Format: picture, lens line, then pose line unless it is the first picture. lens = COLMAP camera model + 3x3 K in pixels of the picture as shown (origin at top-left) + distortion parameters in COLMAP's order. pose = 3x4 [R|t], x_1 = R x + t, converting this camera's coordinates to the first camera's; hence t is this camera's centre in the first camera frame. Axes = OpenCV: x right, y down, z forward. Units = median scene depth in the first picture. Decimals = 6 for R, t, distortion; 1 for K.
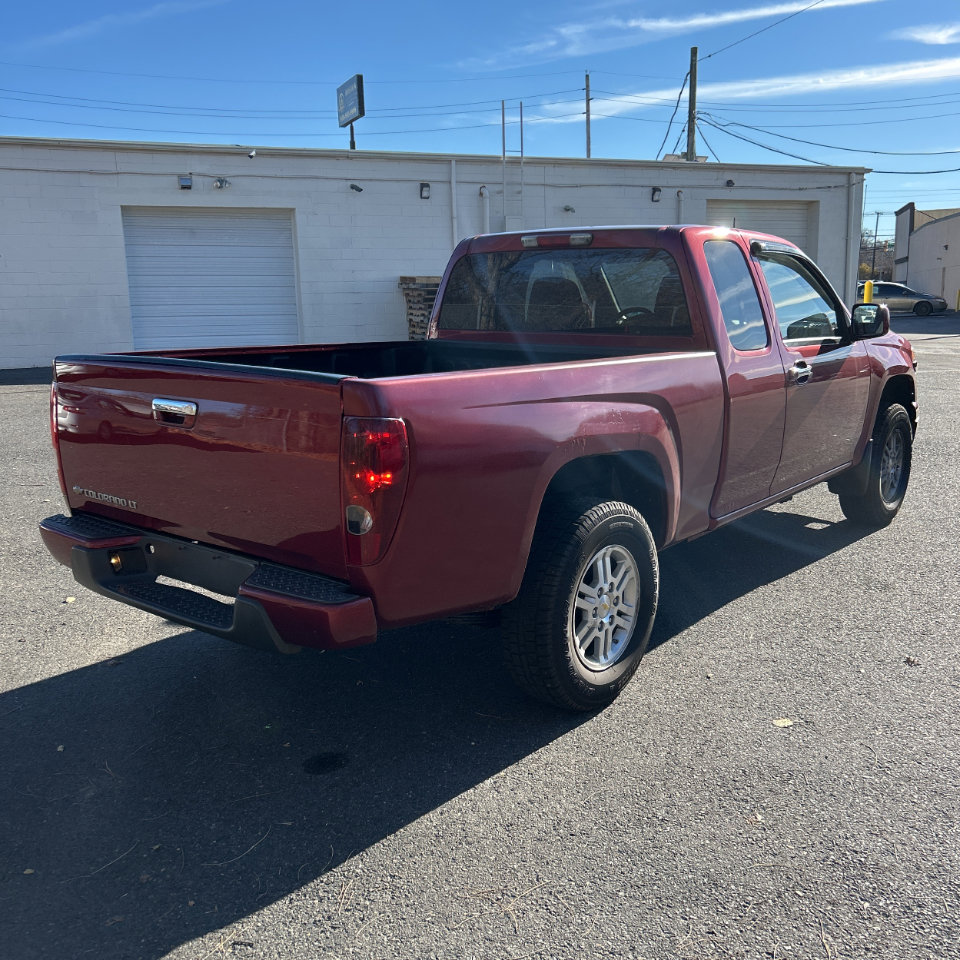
lens RADIAL K [[956.8, 0, 484.1], [0, 956.8, 486.8], [0, 0, 1]] dist [0.010711, 0.000000]
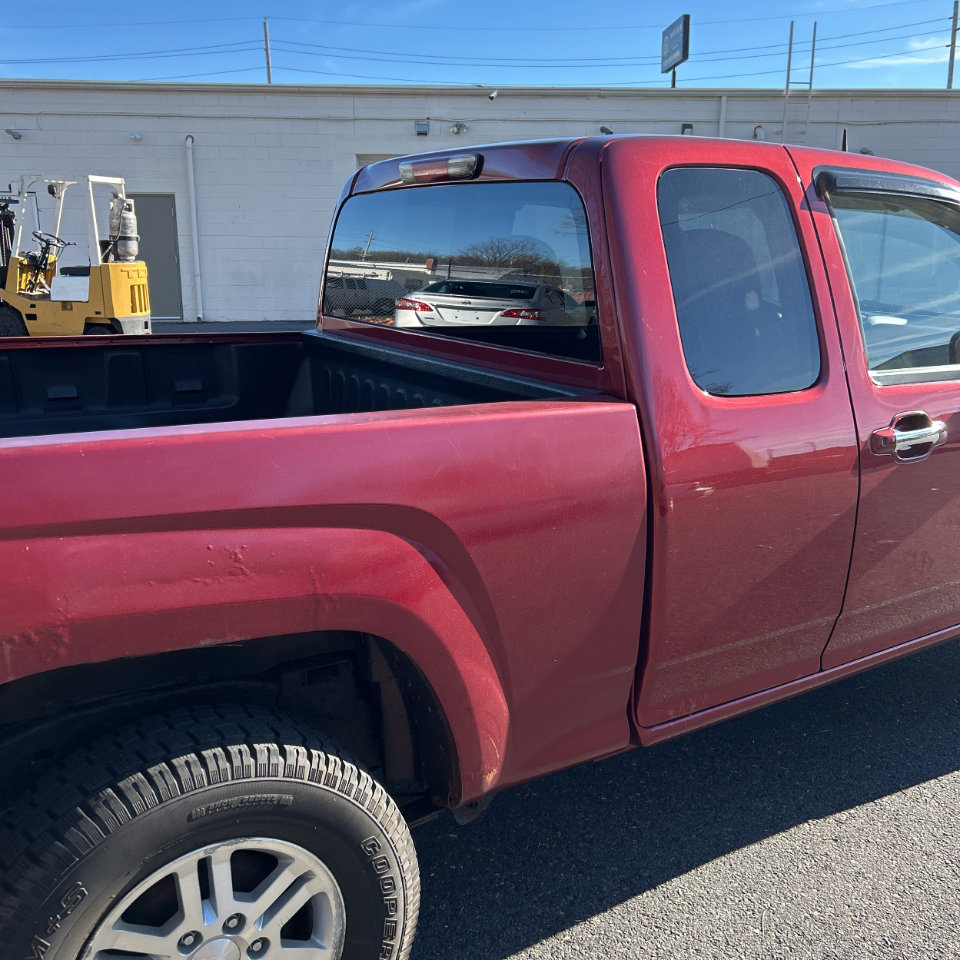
lens RADIAL K [[956.8, 0, 491.3], [0, 956.8, 492.5], [0, 0, 1]] dist [0.010711, 0.000000]
pose [[0.948557, 0.094874, -0.302058, 0.069802], [-0.079657, 0.994871, 0.062334, -0.026293], [0.306422, -0.035066, 0.951250, 0.115380]]
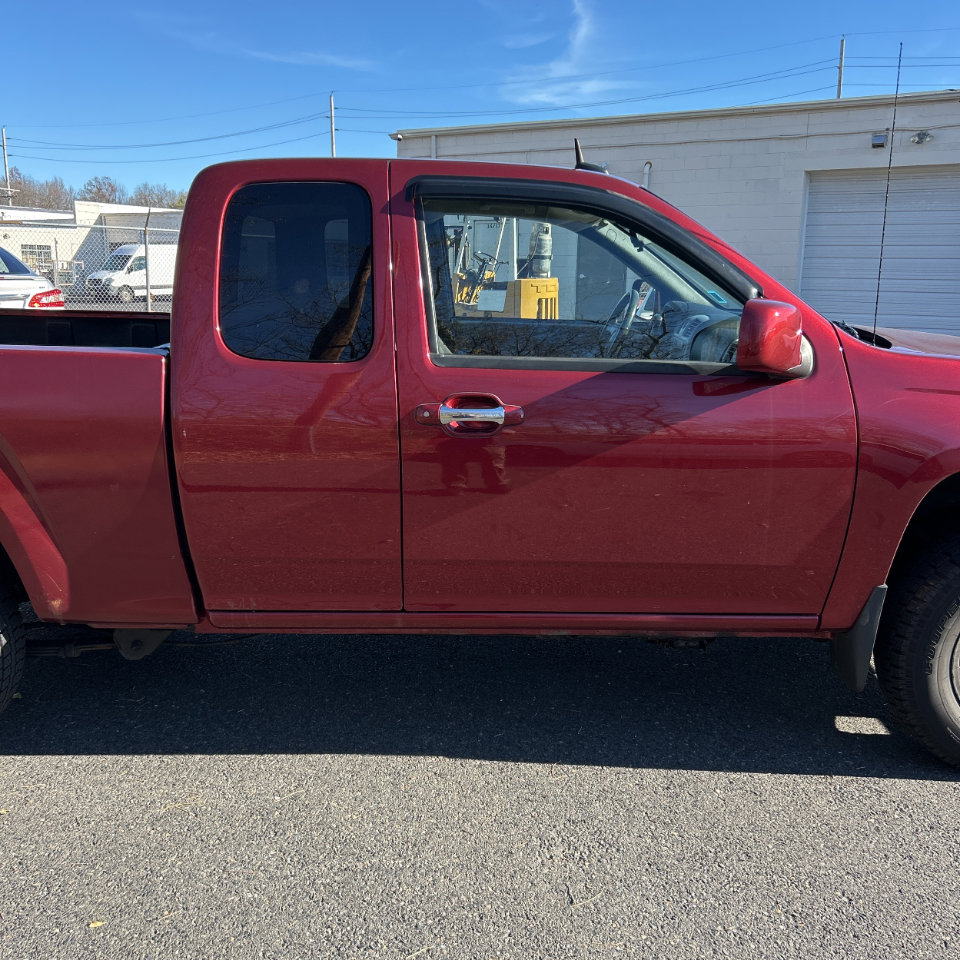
lens RADIAL K [[956.8, 0, 479.6], [0, 956.8, 495.5], [0, 0, 1]] dist [0.010711, 0.000000]
pose [[0.624188, 0.197672, -0.755854, 0.193193], [-0.170225, 0.978629, 0.115360, -0.034978], [0.762504, 0.056659, 0.644497, 0.164077]]
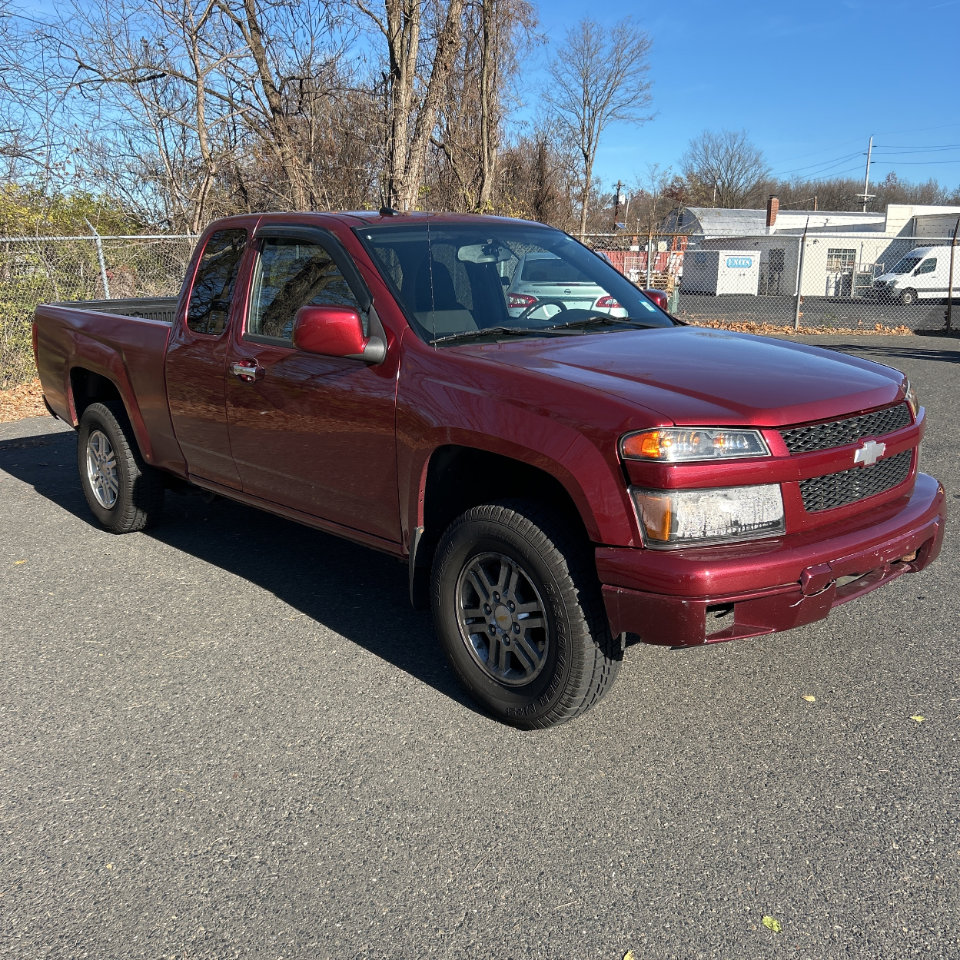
lens RADIAL K [[956.8, 0, 486.3], [0, 956.8, 475.3], [0, 0, 1]] dist [0.010711, 0.000000]
pose [[-0.149619, 0.223524, -0.963146, 0.301528], [-0.194634, 0.948393, 0.250336, -0.074965], [0.969398, 0.224916, -0.098393, 0.336766]]
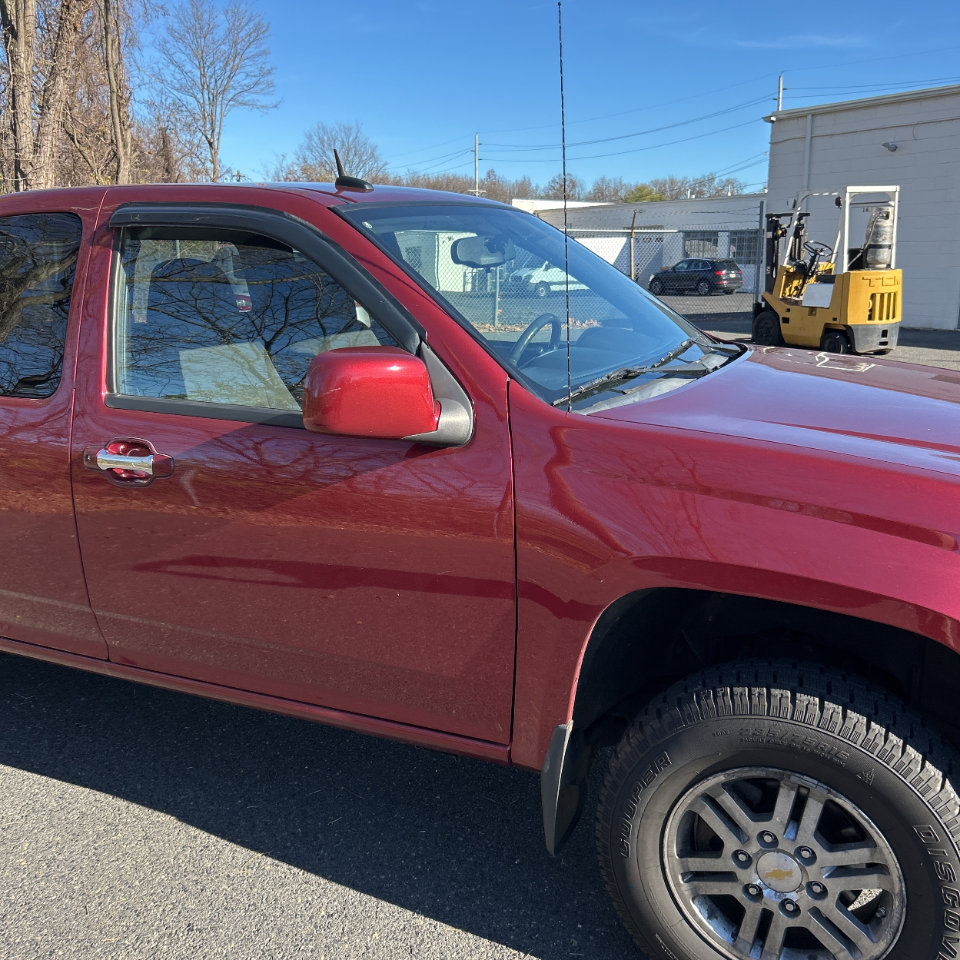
lens RADIAL K [[956.8, 0, 487.1], [0, 956.8, 483.4], [0, 0, 1]] dist [0.010711, 0.000000]
pose [[0.230805, 0.233675, -0.944524, 0.218743], [-0.182832, 0.963858, 0.193781, -0.061562], [0.955668, 0.127963, 0.265186, 0.265785]]
